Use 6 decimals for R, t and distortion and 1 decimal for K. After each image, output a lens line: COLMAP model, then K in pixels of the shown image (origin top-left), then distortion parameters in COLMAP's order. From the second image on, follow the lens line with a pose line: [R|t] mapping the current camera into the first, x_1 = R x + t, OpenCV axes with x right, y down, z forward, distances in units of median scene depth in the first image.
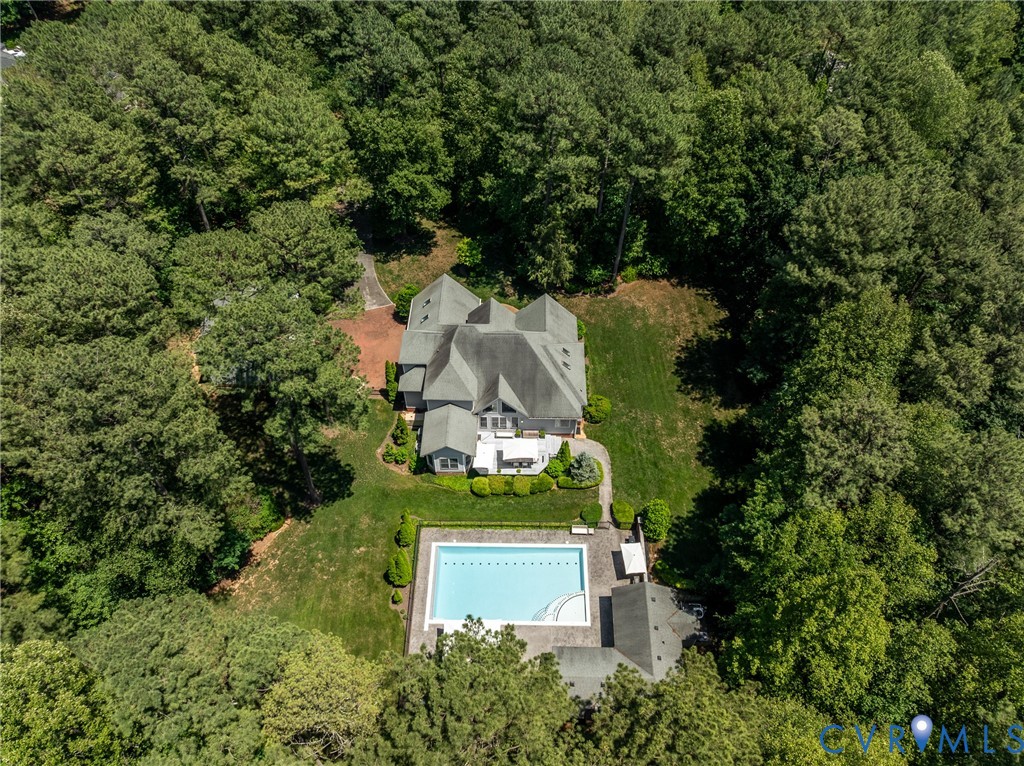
lens RADIAL K [[711.2, 0, 515.6], [0, 711.2, 384.9], [0, 0, 1]] dist [-0.031613, -0.015644]
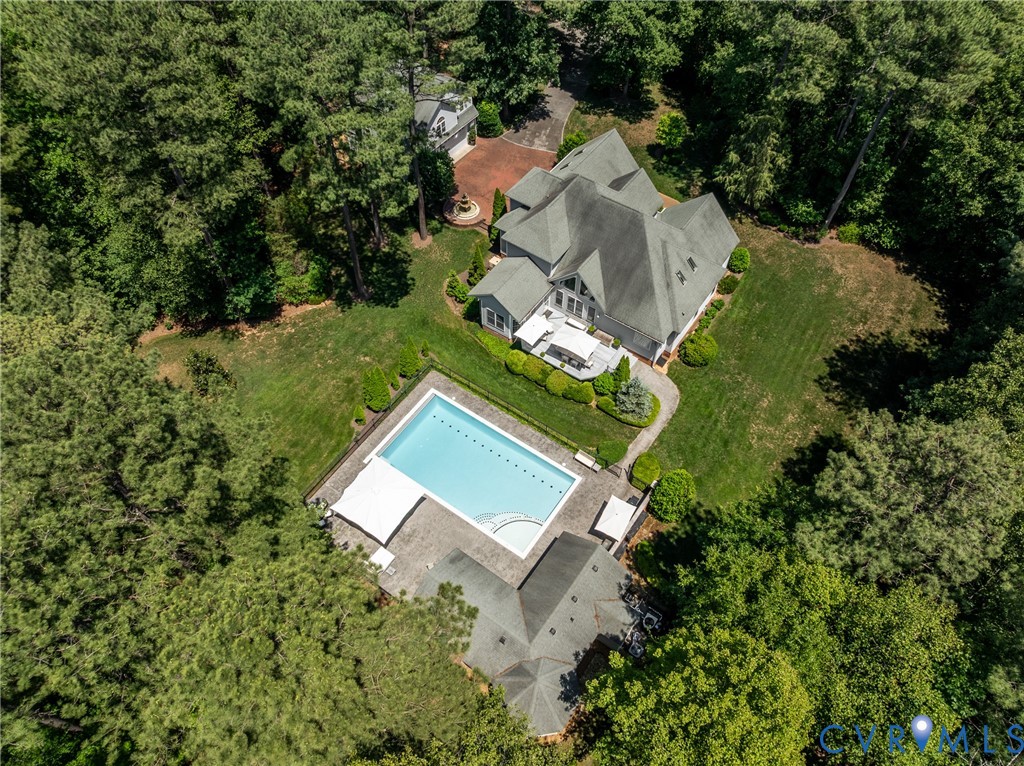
lens RADIAL K [[711.2, 0, 512.7], [0, 711.2, 380.1], [0, 0, 1]] dist [-0.031613, -0.015644]
pose [[0.826186, 0.455388, -0.331720, 0.229261], [-0.431828, 0.890012, 0.146300, 0.039372], [0.361858, 0.022375, 0.931965, 0.203129]]
